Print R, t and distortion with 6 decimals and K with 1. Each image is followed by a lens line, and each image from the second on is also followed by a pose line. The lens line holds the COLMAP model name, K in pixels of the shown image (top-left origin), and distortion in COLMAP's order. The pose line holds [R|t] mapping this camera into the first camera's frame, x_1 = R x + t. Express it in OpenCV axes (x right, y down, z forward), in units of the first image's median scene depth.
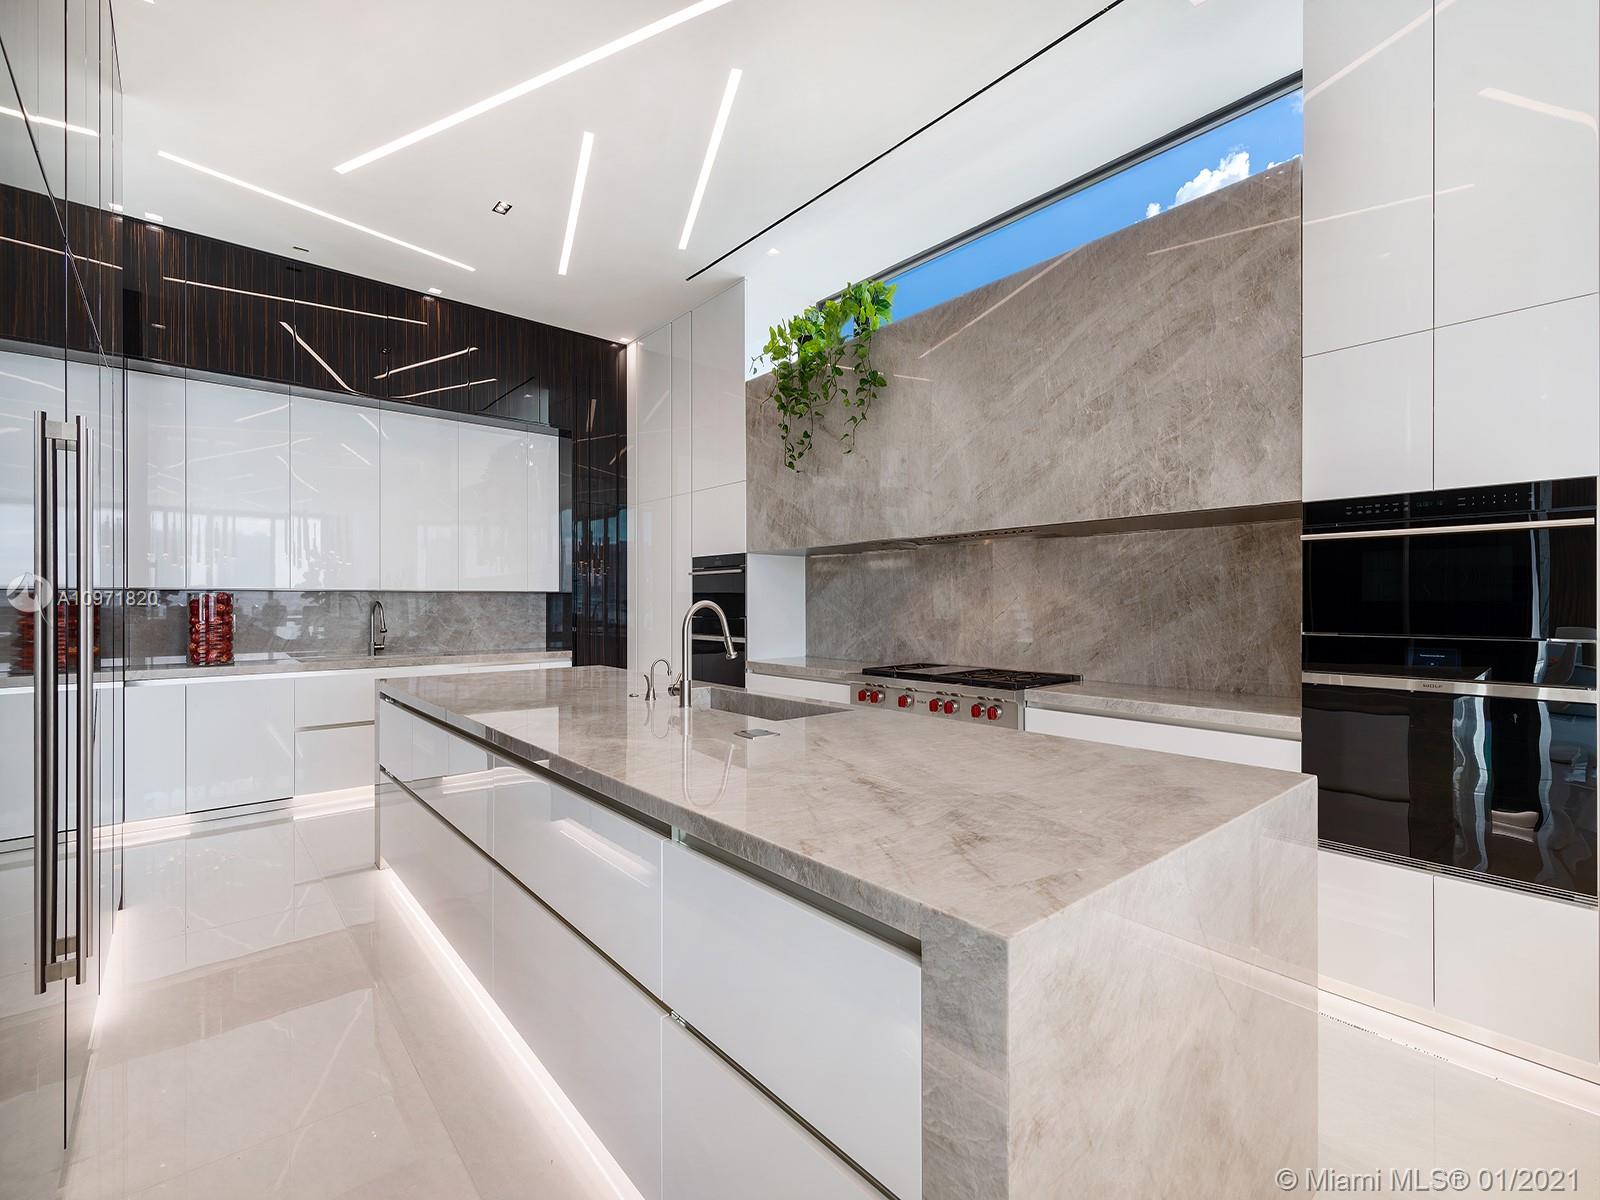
lens RADIAL K [[723.2, 0, 904.8], [0, 723.2, 601.1], [0, 0, 1]] dist [-0.000962, -0.000024]
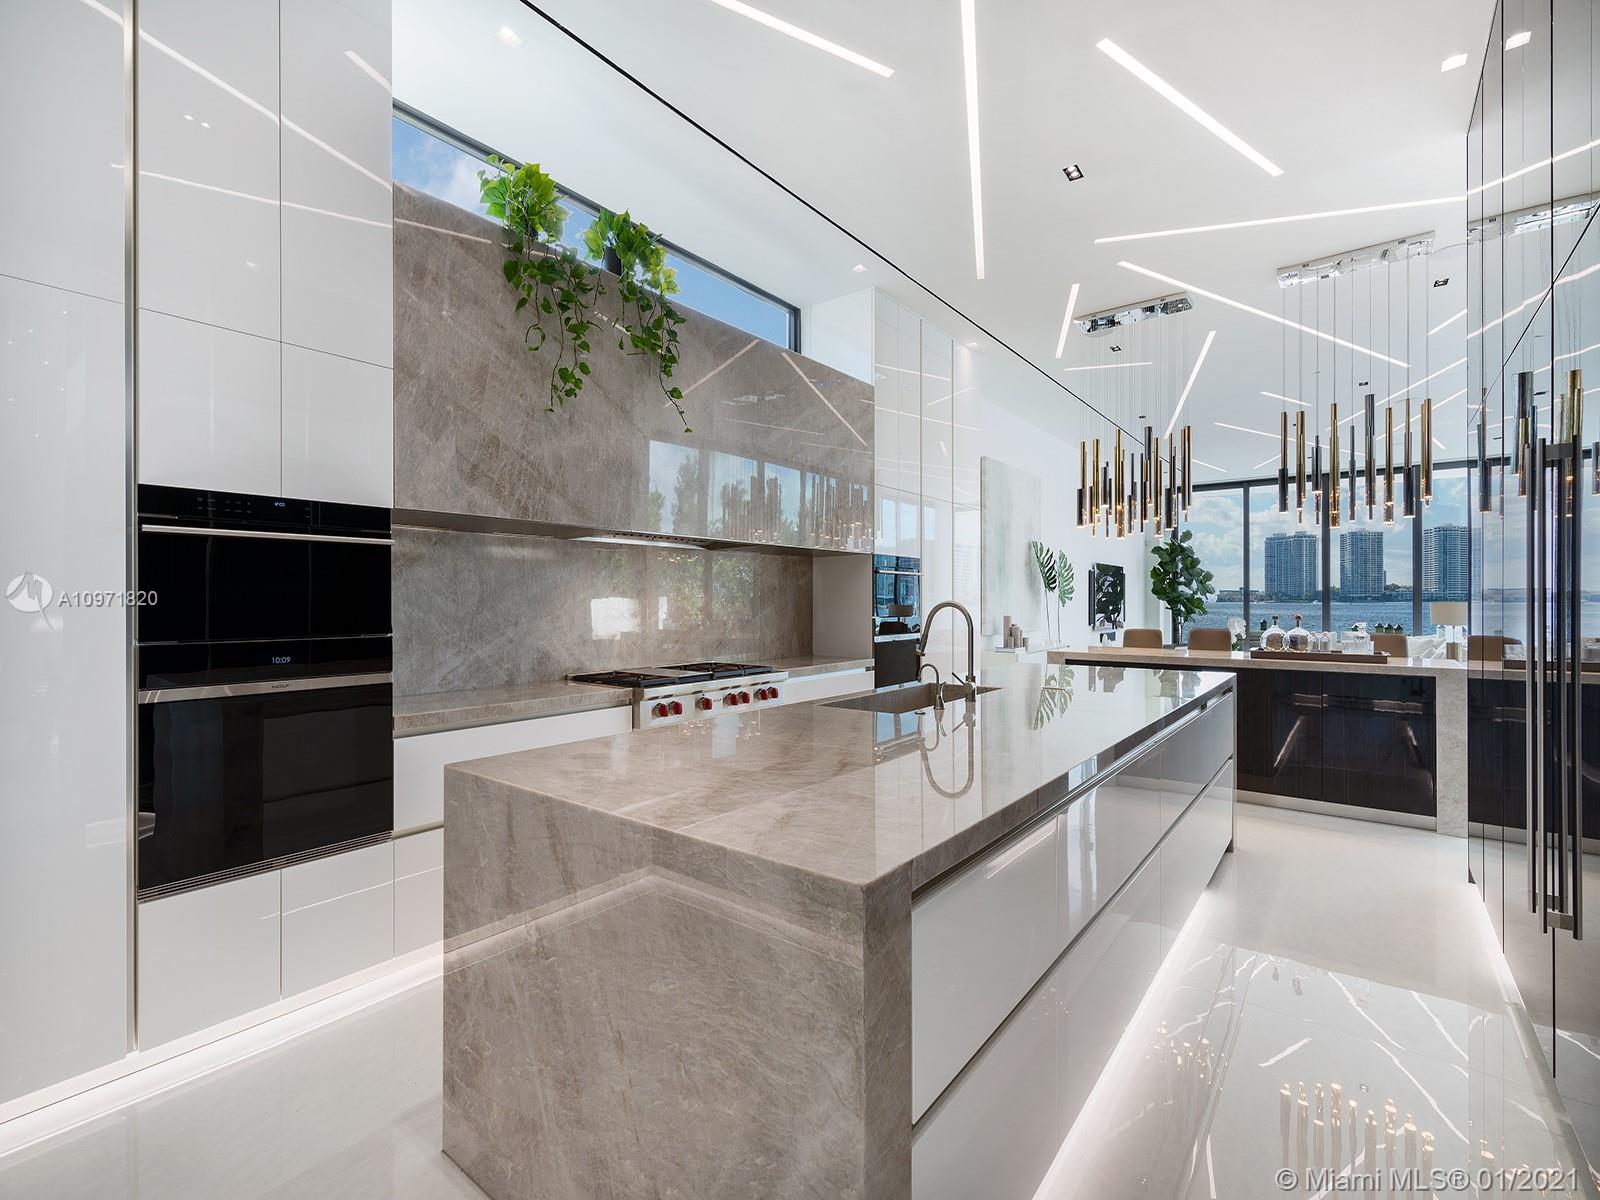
lens RADIAL K [[740.0, 0, 800.0], [0, 740.0, 600.0], [0, 0, 1]] dist [-0.017002, 0.000077]
pose [[-0.147914, 0.006167, 0.988981, -0.798565], [0.002823, 0.999979, -0.005813, 0.003096], [-0.988996, 0.001932, -0.147929, 0.800442]]
